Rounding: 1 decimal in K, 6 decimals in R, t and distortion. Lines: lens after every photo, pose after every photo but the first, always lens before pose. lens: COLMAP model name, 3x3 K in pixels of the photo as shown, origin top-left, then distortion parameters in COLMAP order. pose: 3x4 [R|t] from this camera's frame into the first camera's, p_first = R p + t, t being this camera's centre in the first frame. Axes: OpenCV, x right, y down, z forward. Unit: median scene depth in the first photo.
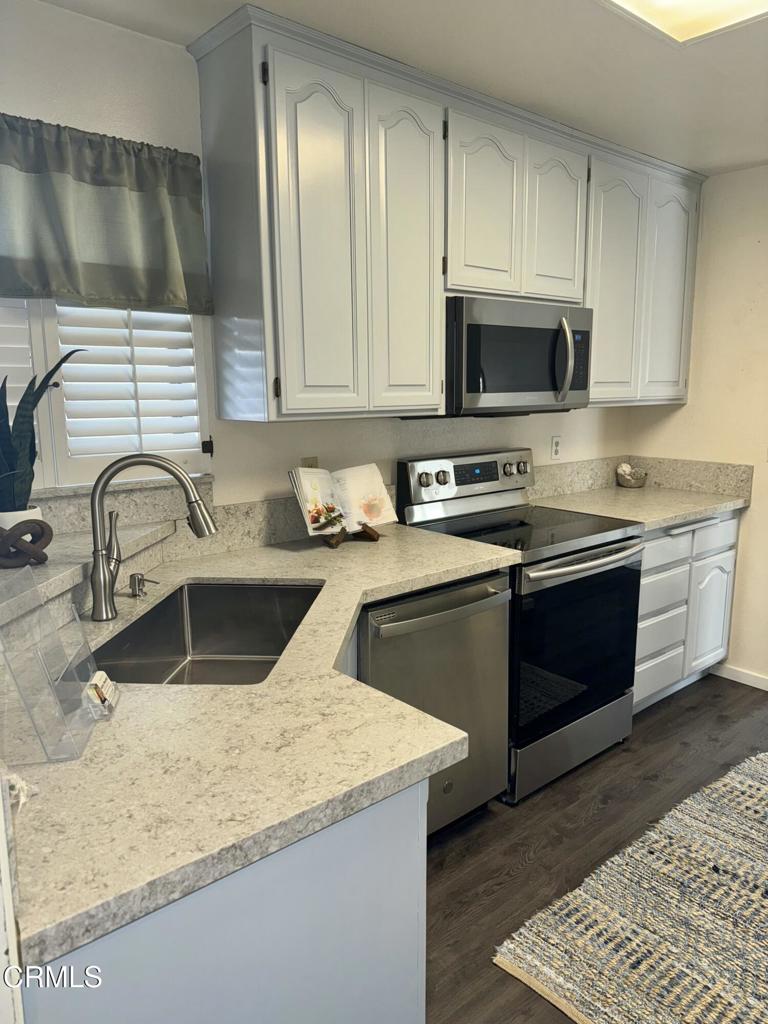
lens RADIAL K [[710.6, 0, 384.0], [0, 710.6, 512.0], [0, 0, 1]] dist [0.053473, -0.066085]
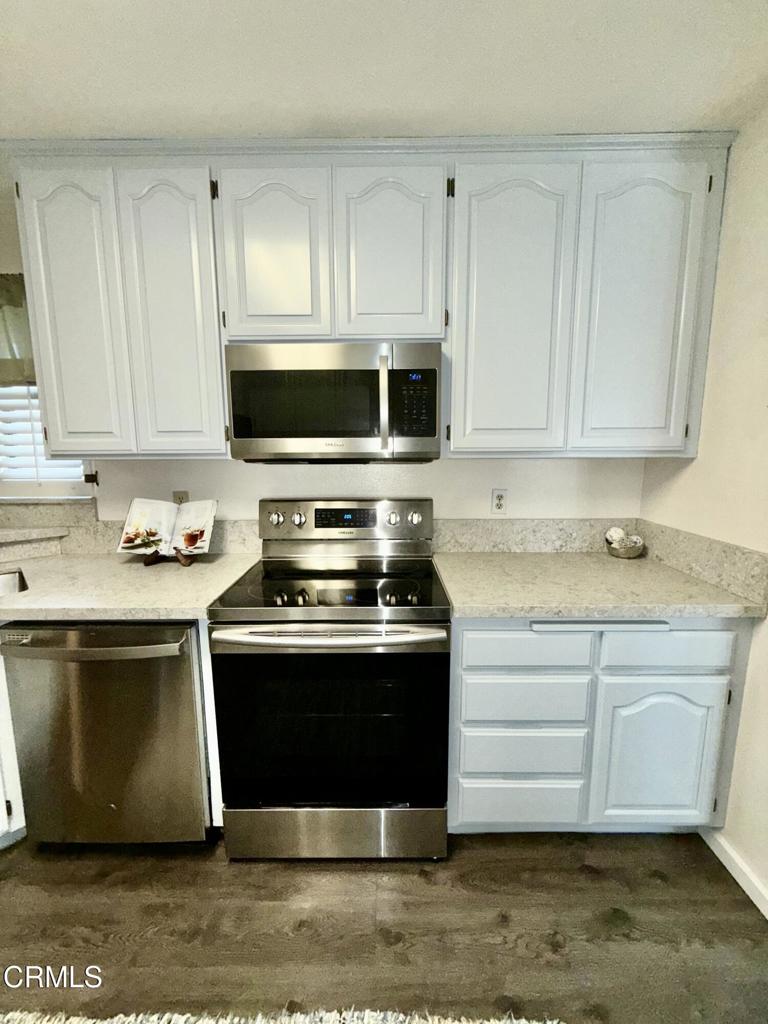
lens RADIAL K [[402.3, 0, 385.7], [0, 402.3, 508.7], [0, 0, 1]] dist [-0.002236, -0.000072]
pose [[0.758036, 0.096173, -0.645083, 0.611124], [-0.112947, 0.993482, 0.015390, -0.093272], [0.642359, 0.061194, 0.763957, 0.649543]]
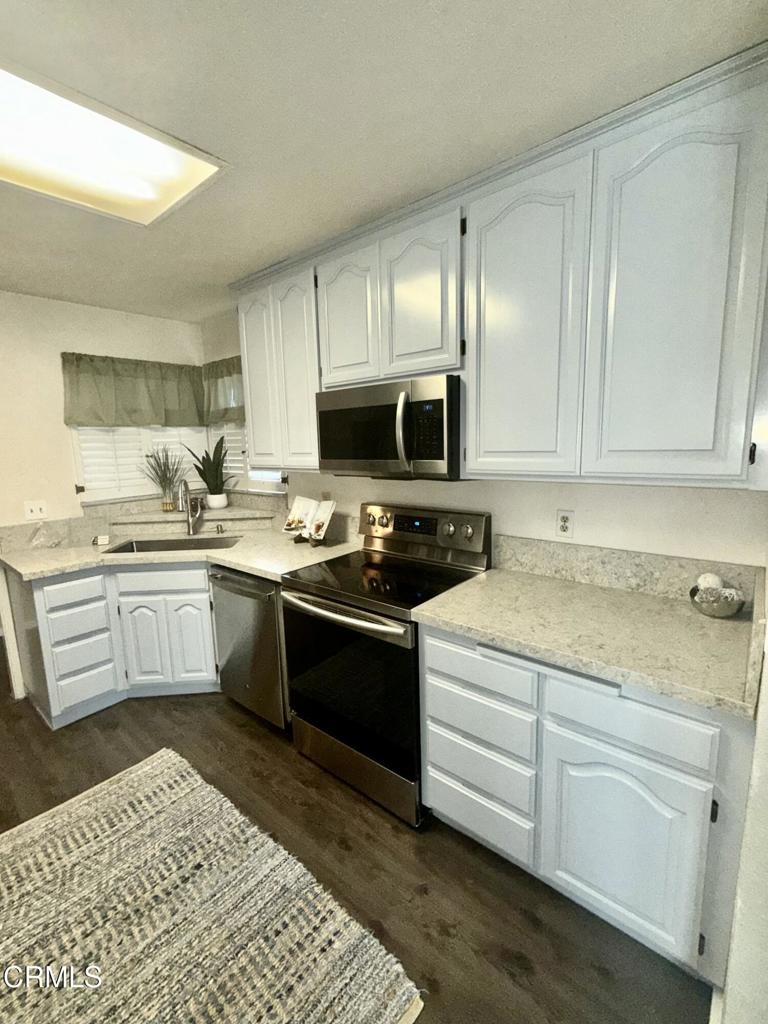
lens RADIAL K [[449.2, 0, 389.5], [0, 449.2, 511.7], [0, 0, 1]] dist [0.000876, 0.000260]
pose [[0.165481, 0.159908, -0.973163, 0.942397], [-0.142298, 0.980313, 0.136886, -0.191407], [0.975893, 0.115827, 0.184977, 0.902981]]
